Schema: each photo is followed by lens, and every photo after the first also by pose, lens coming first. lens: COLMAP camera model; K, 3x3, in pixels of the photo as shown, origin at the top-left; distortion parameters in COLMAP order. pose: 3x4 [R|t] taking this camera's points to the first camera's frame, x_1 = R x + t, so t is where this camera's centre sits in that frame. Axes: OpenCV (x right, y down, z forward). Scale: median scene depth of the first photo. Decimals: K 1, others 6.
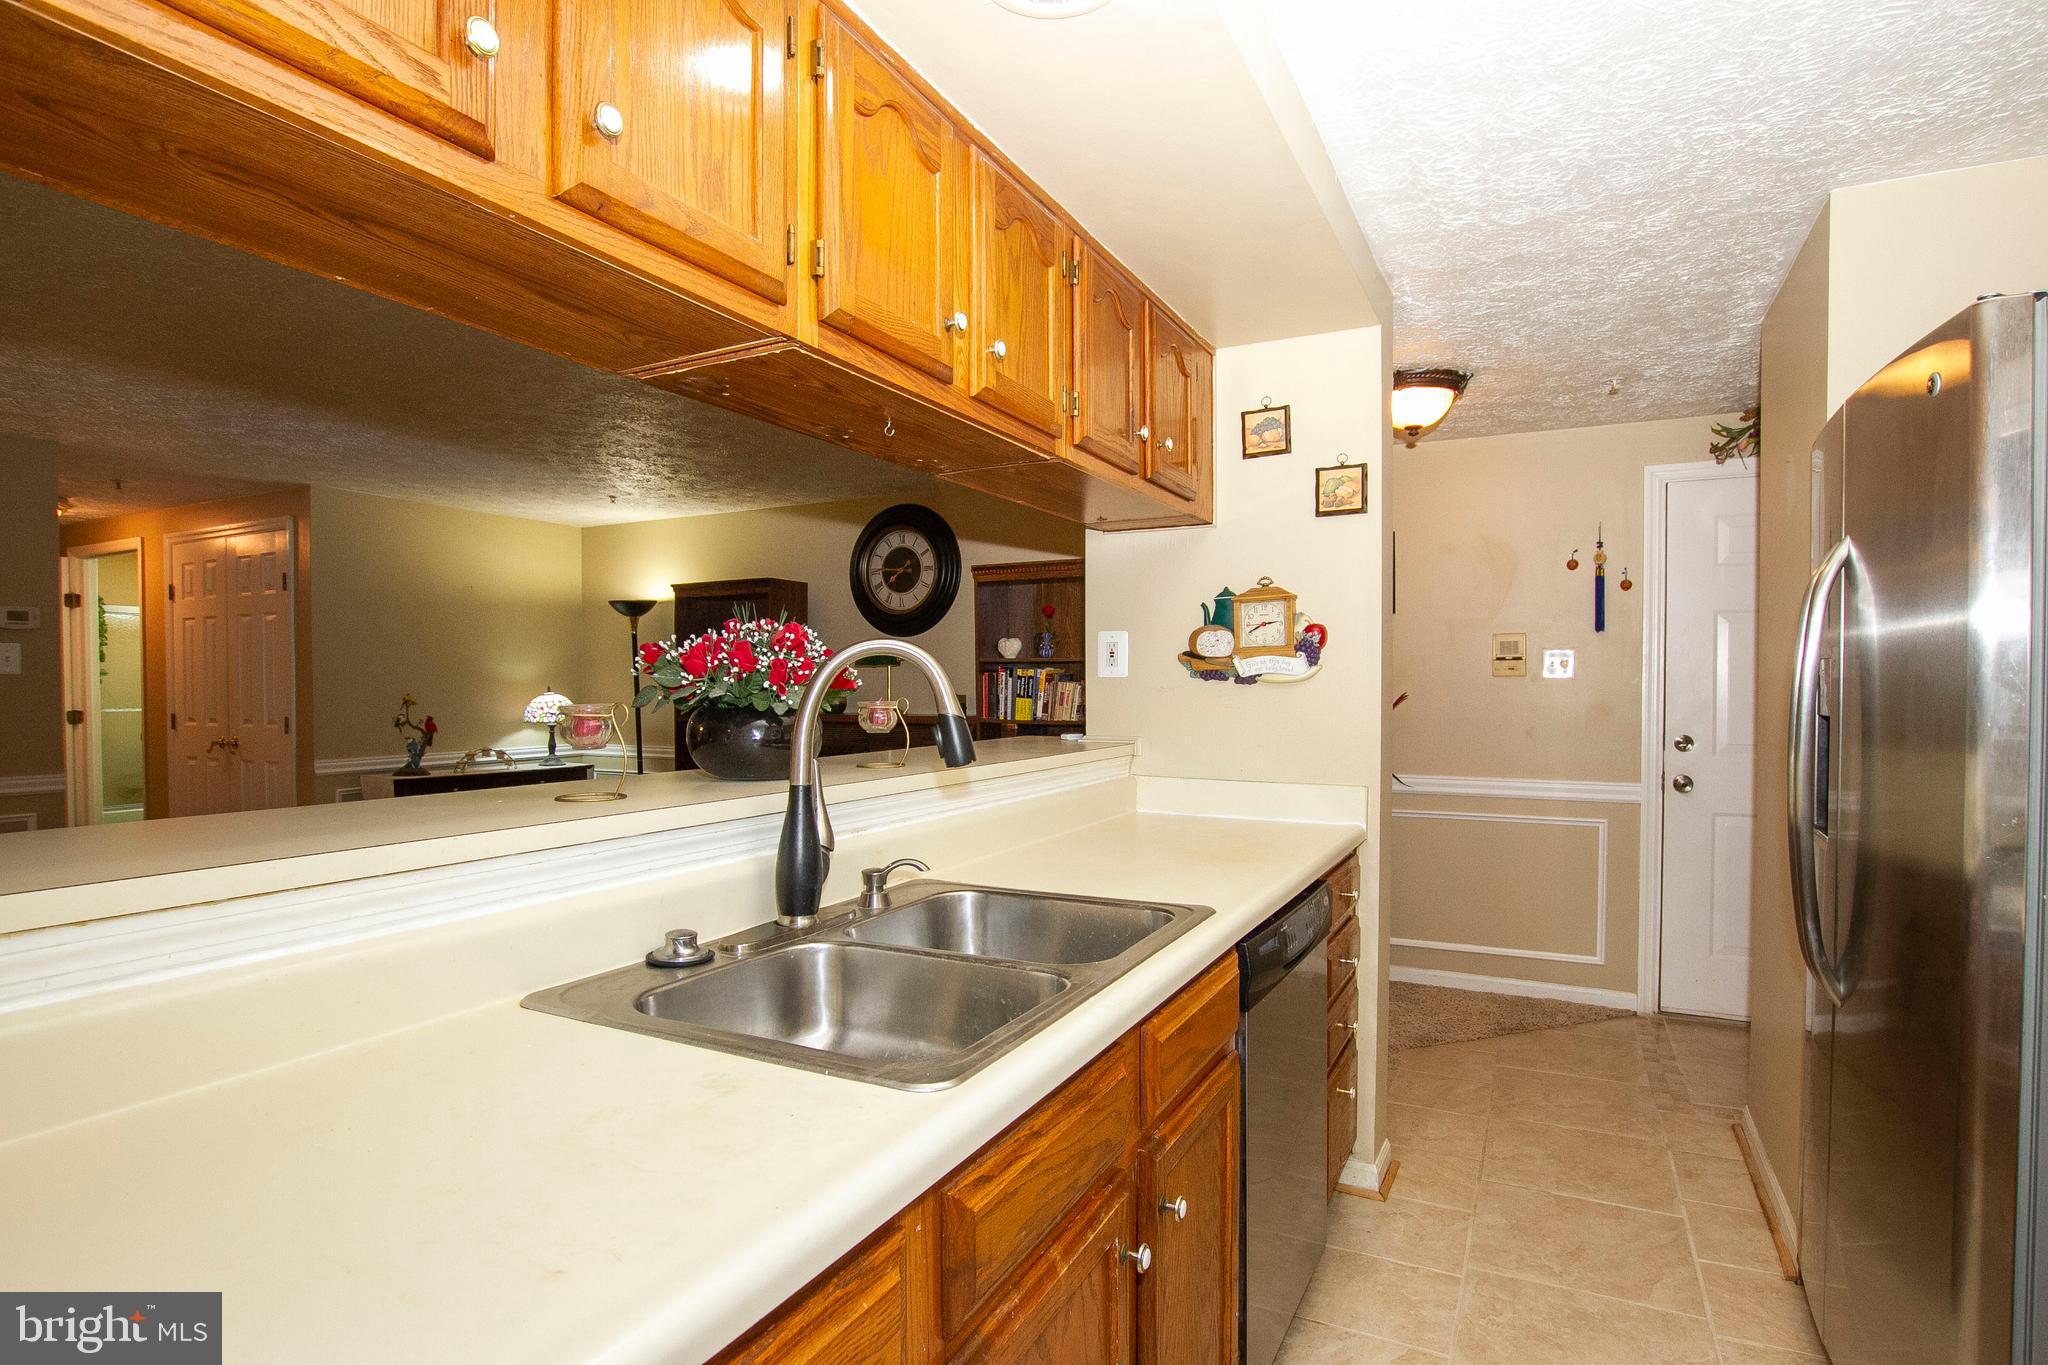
lens RADIAL K [[1076.7, 0, 996.7], [0, 1076.7, 700.3], [0, 0, 1]] dist [-0.031909, 0.005244]
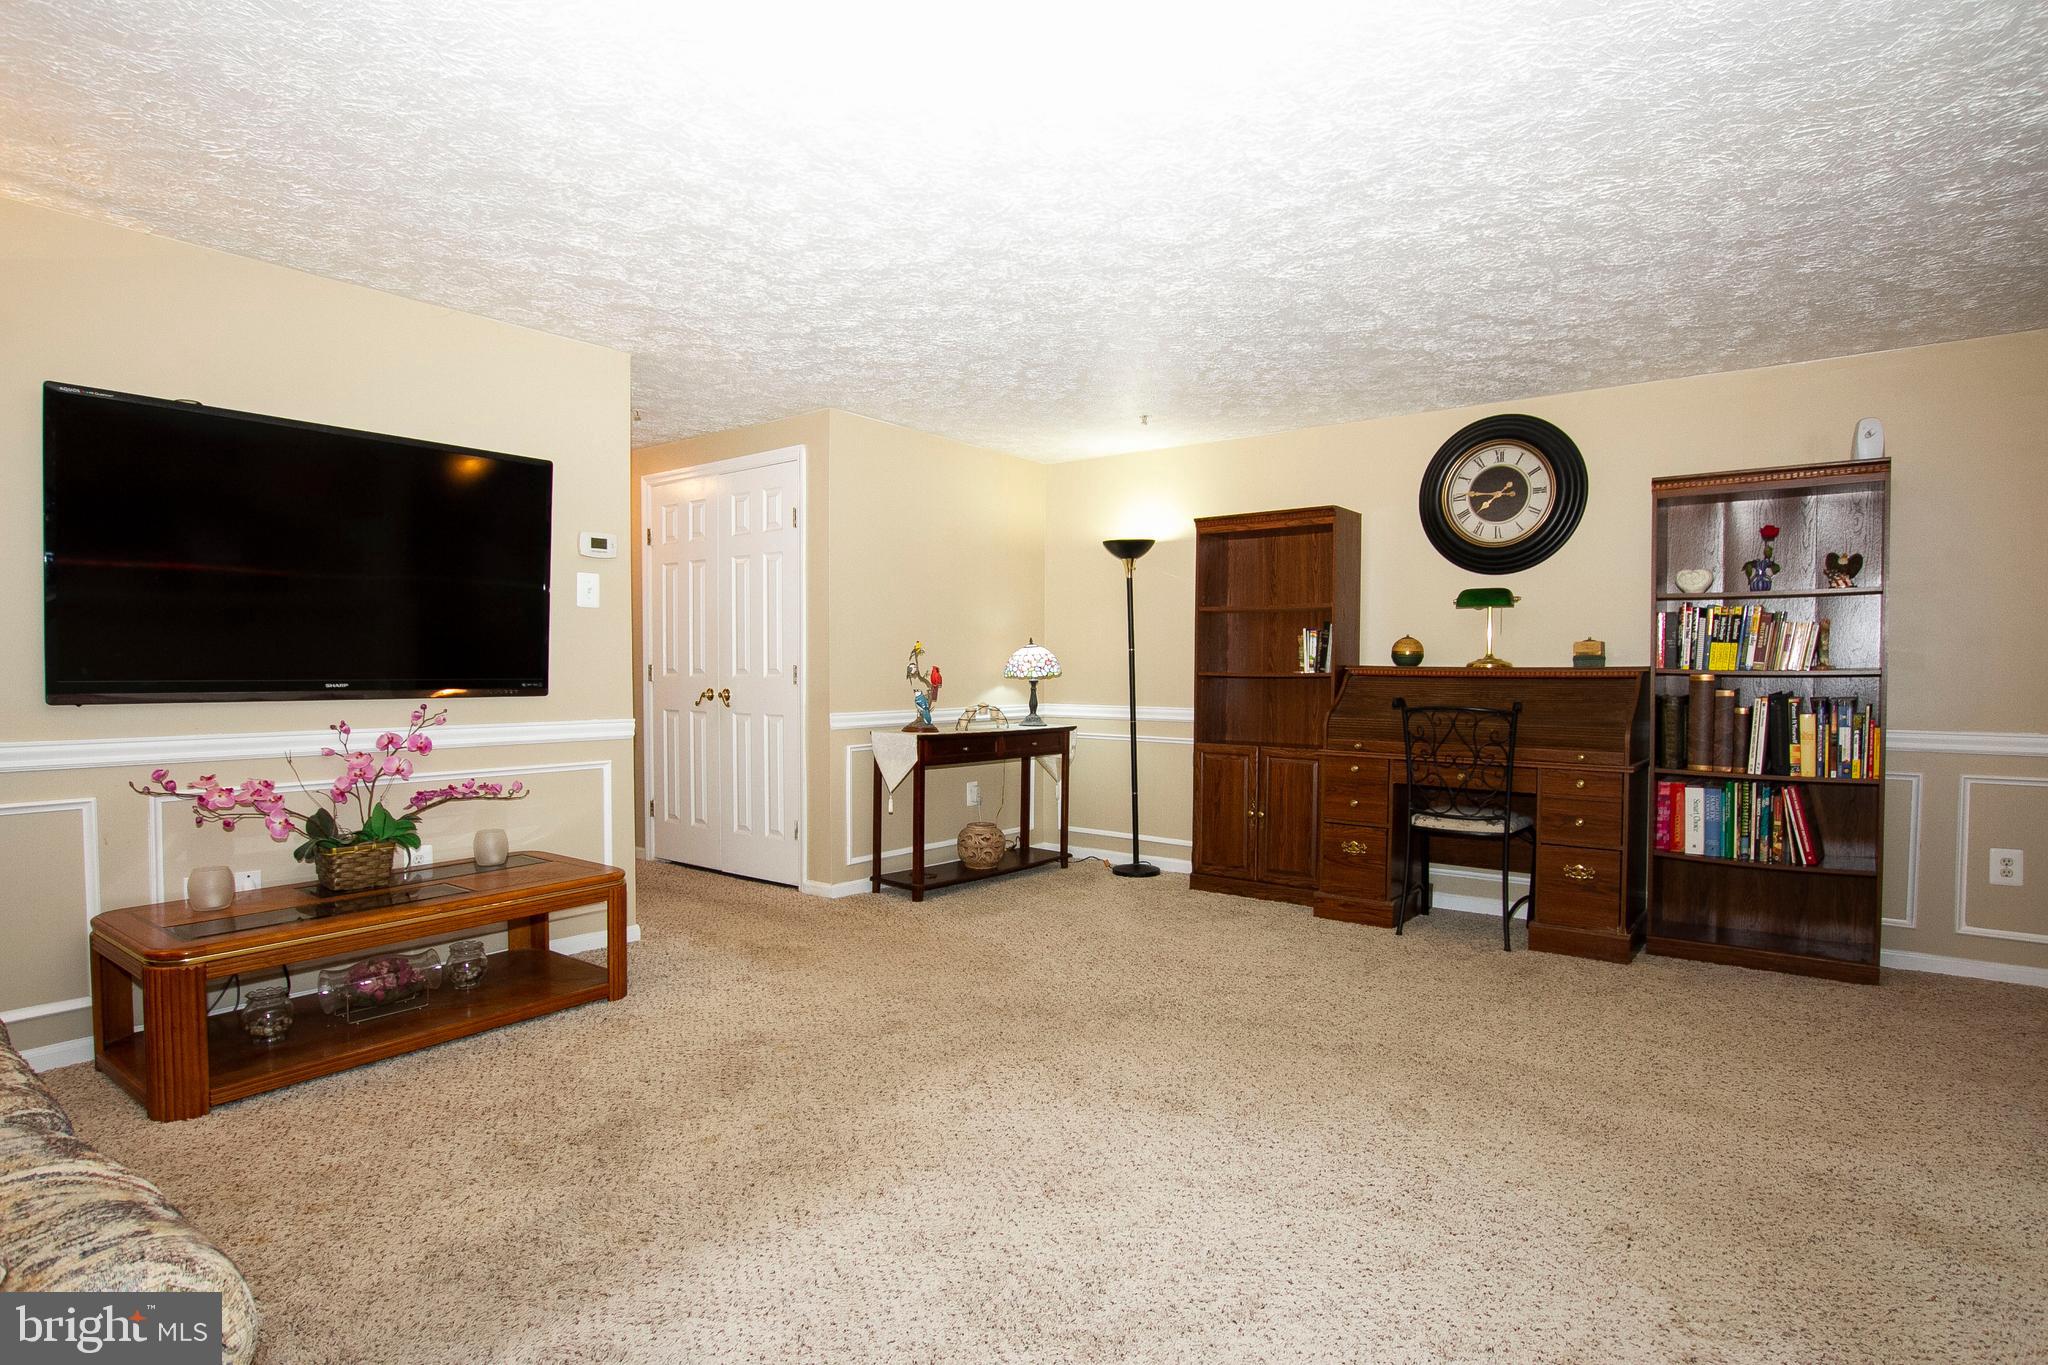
lens RADIAL K [[1076.7, 0, 984.6], [0, 1076.7, 714.9], [0, 0, 1]] dist [-0.031909, 0.005244]
pose [[0.983209, 0.012629, -0.182046, -0.829313], [-0.007586, 0.999569, 0.028371, 0.074809], [0.182326, -0.026513, 0.982881, 0.282721]]
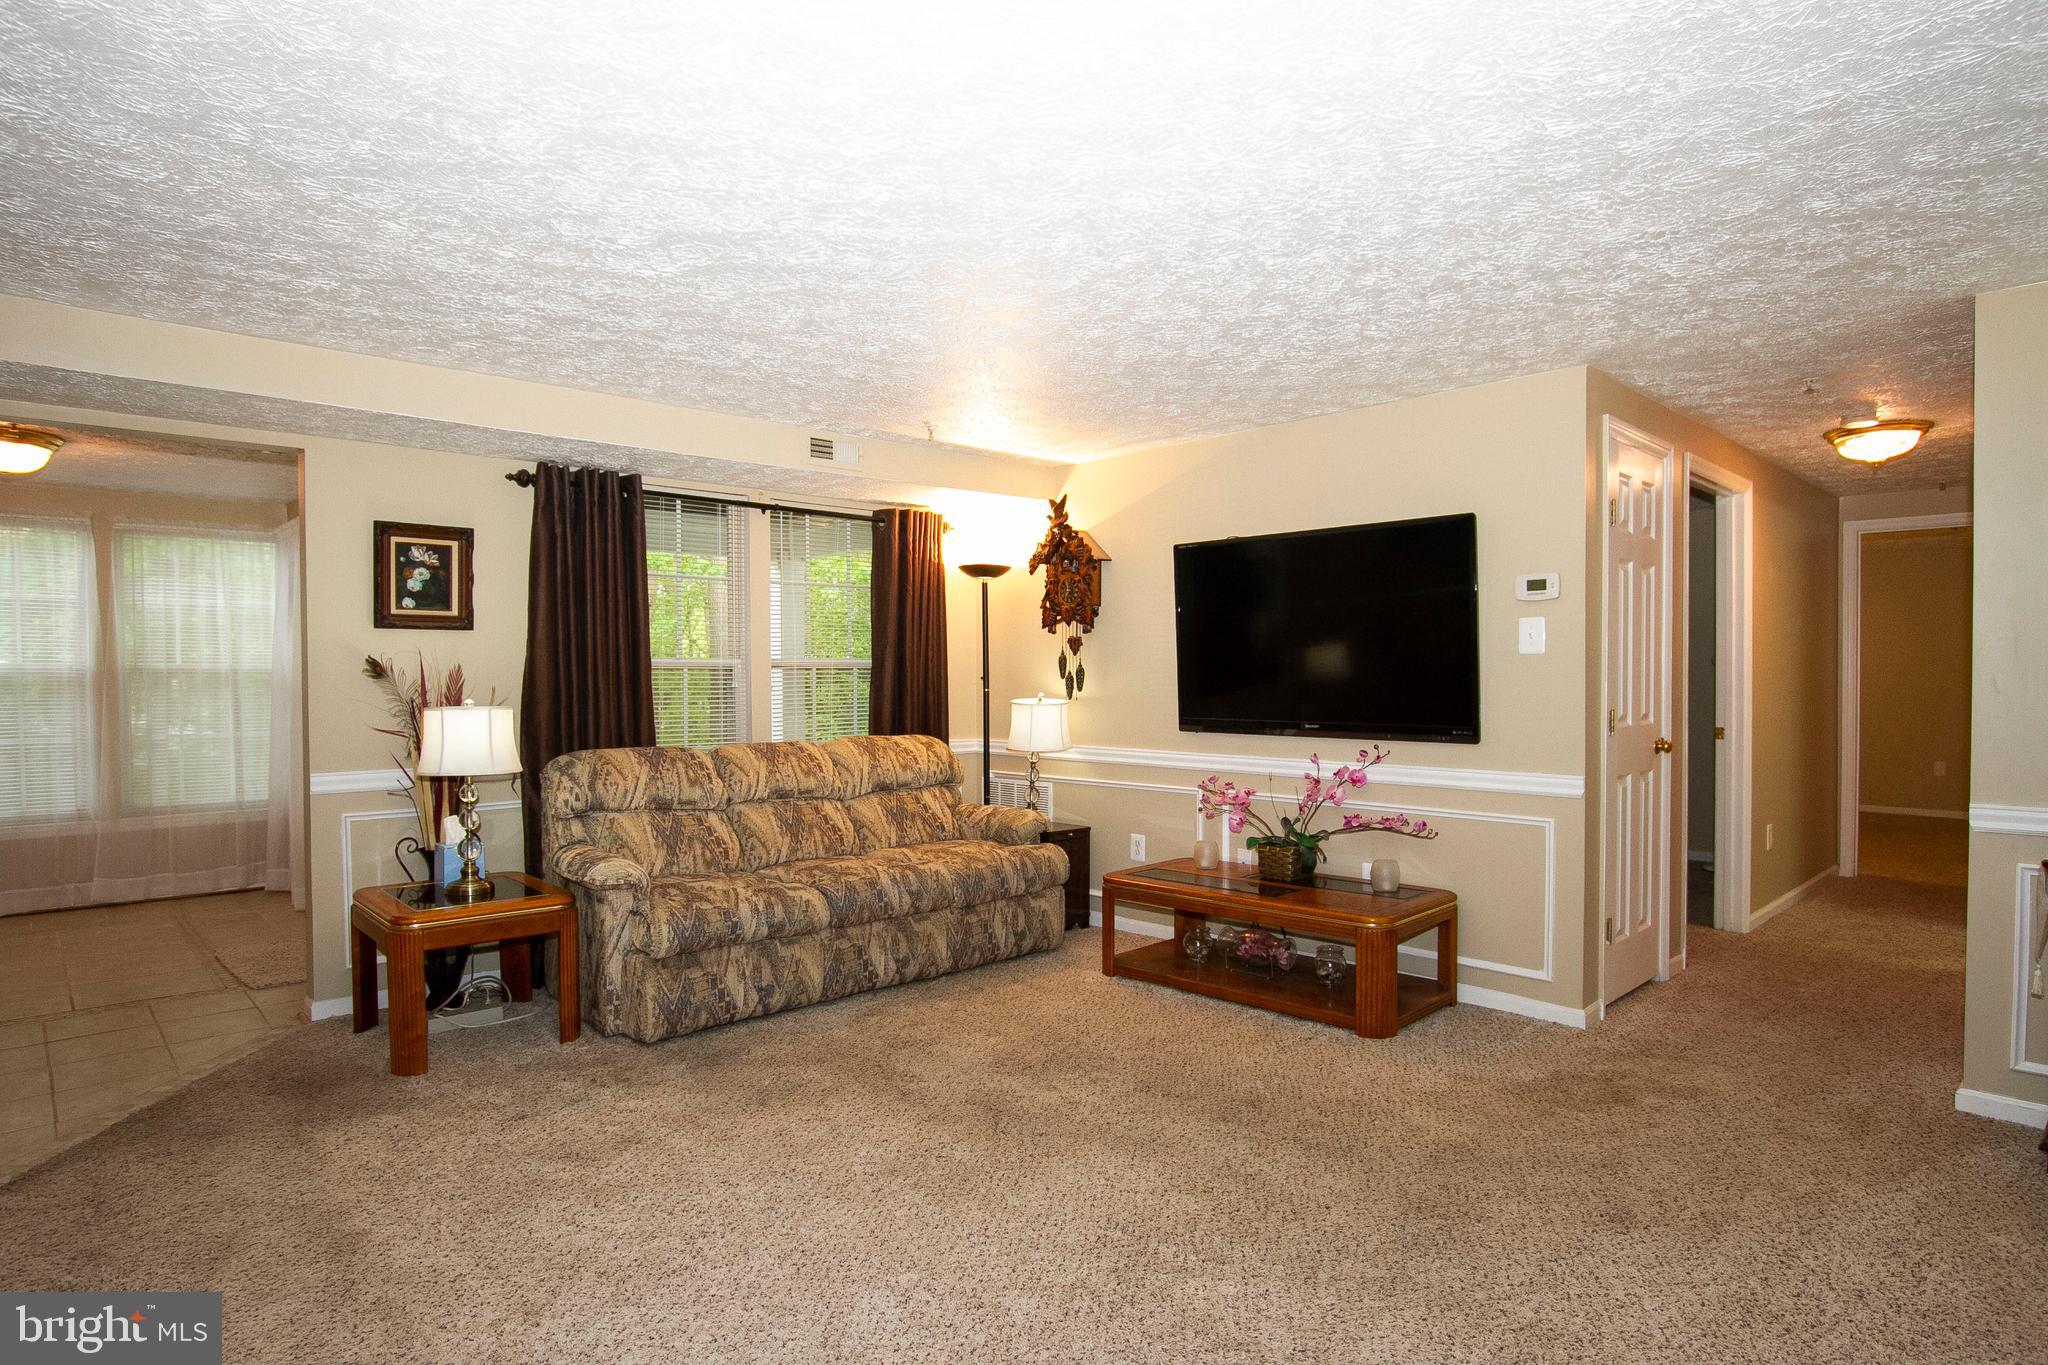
lens RADIAL K [[1098.2, 0, 1017.9], [0, 1098.2, 703.5], [0, 0, 1]] dist [-0.026443, -0.002037]
pose [[-0.312444, 0.028104, -0.949521, 0.072810], [-0.008155, 0.999446, 0.032265, -0.017745], [0.949901, 0.017825, -0.312041, 1.672692]]
